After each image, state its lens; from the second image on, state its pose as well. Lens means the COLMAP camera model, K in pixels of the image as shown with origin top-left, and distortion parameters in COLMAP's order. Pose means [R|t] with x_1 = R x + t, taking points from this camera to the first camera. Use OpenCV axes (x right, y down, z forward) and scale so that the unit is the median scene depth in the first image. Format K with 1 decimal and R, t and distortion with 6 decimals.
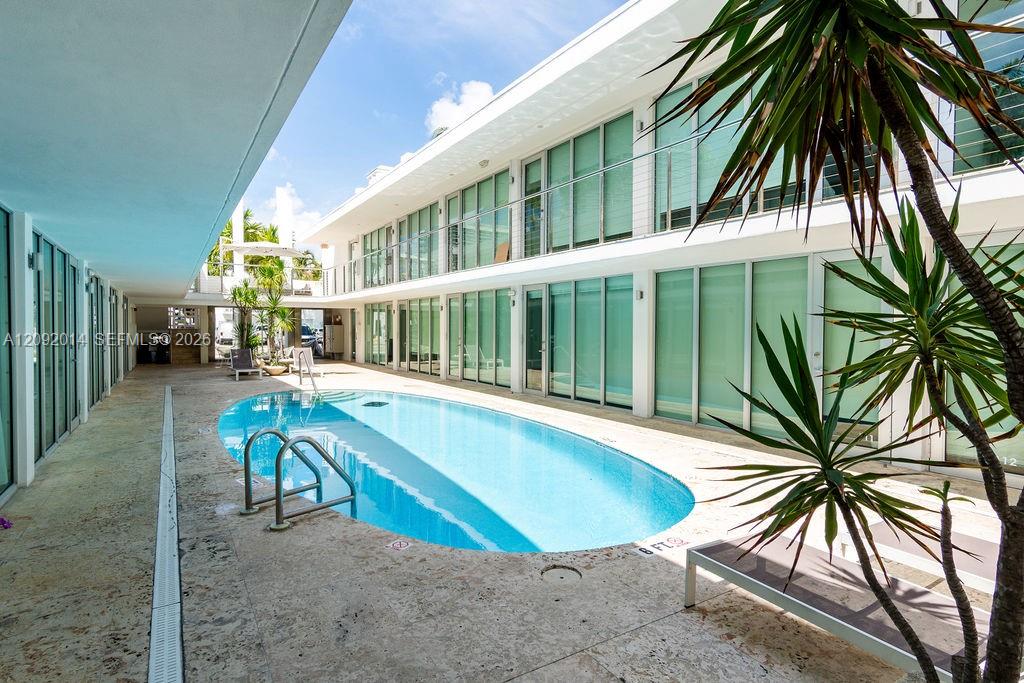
lens RADIAL K [[543.8, 0, 512.0], [0, 543.8, 341.5], [0, 0, 1]] dist [0.004017, 0.001438]
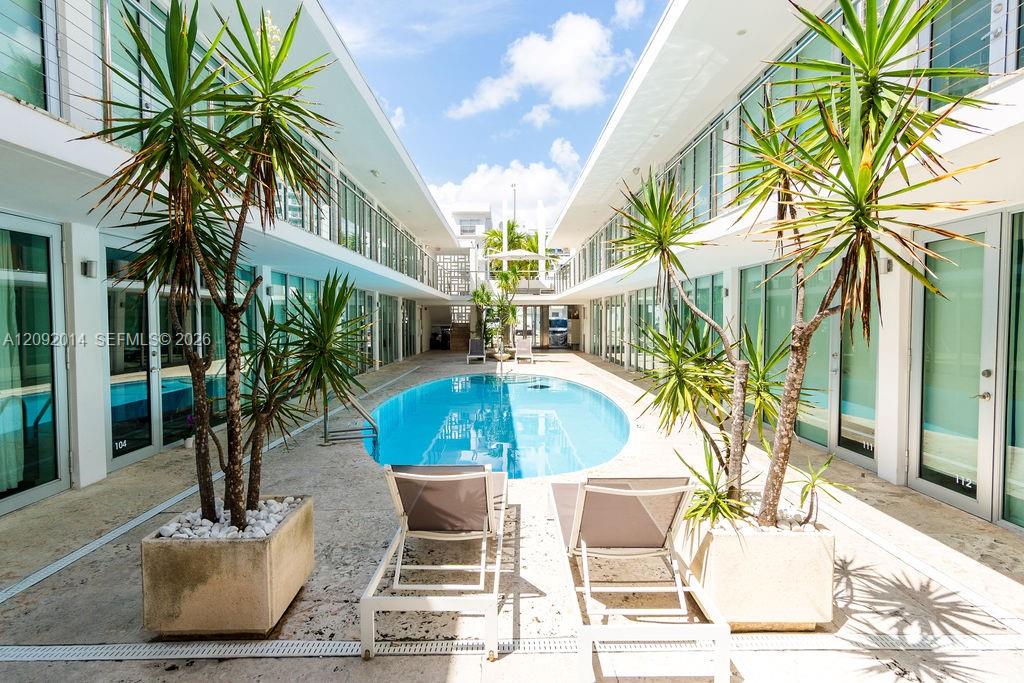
lens RADIAL K [[543.8, 0, 512.0], [0, 543.8, 341.5], [0, 0, 1]] dist [0.004017, 0.001438]
pose [[0.853540, 0.016374, -0.520770, 0.331242], [-0.007824, 0.999796, 0.018613, -0.008176], [0.520968, -0.011812, 0.853494, -0.056907]]
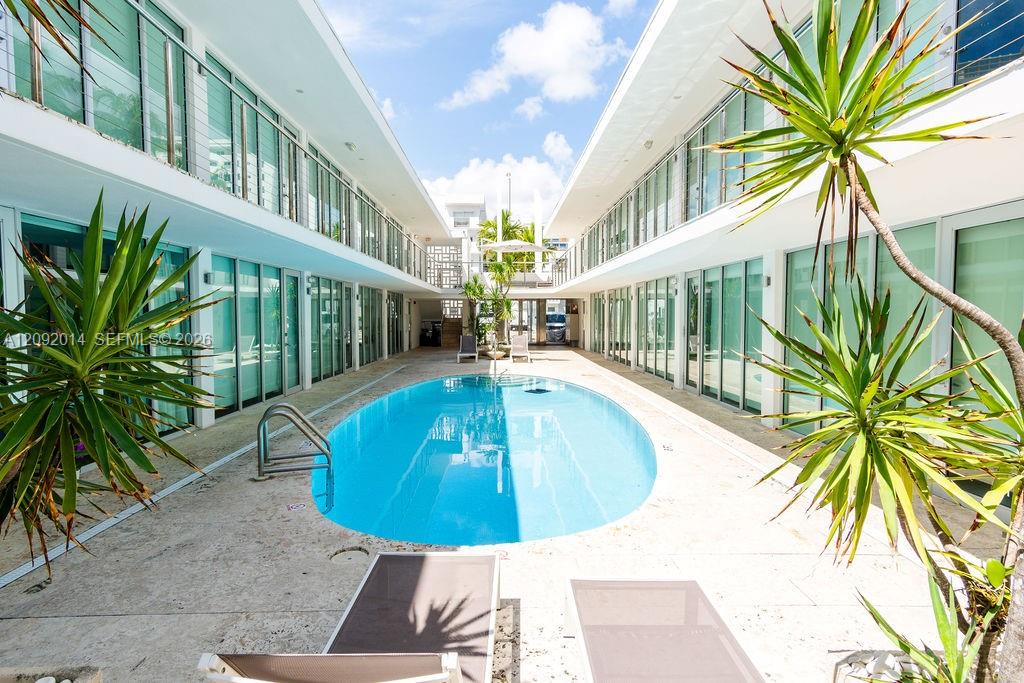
lens RADIAL K [[543.8, 0, 512.0], [0, 543.8, 341.5], [0, 0, 1]] dist [0.004017, 0.001438]
pose [[0.858450, 0.021756, -0.512436, 0.256832], [-0.008760, 0.999576, 0.027763, -0.010425], [0.512823, -0.019344, 0.858277, 0.065046]]
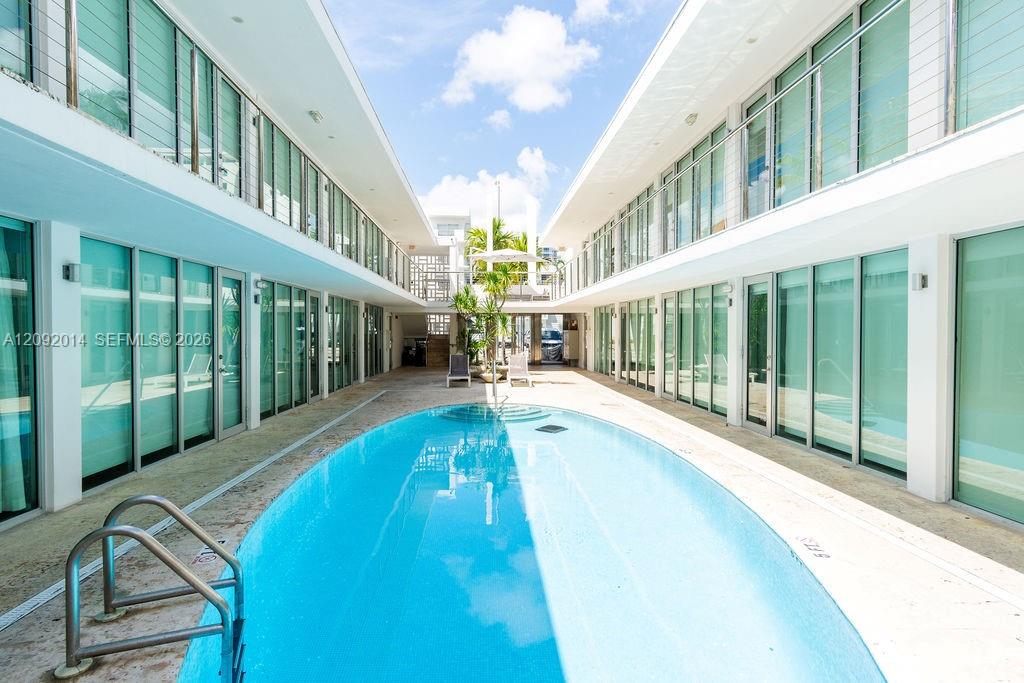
lens RADIAL K [[543.8, 0, 512.0], [0, 543.8, 341.5], [0, 0, 1]] dist [0.004017, 0.001438]
pose [[0.874765, 0.007400, -0.484491, 0.108443], [-0.009882, 0.999948, -0.002568, -0.014244], [0.484446, 0.007034, 0.874793, 0.235000]]
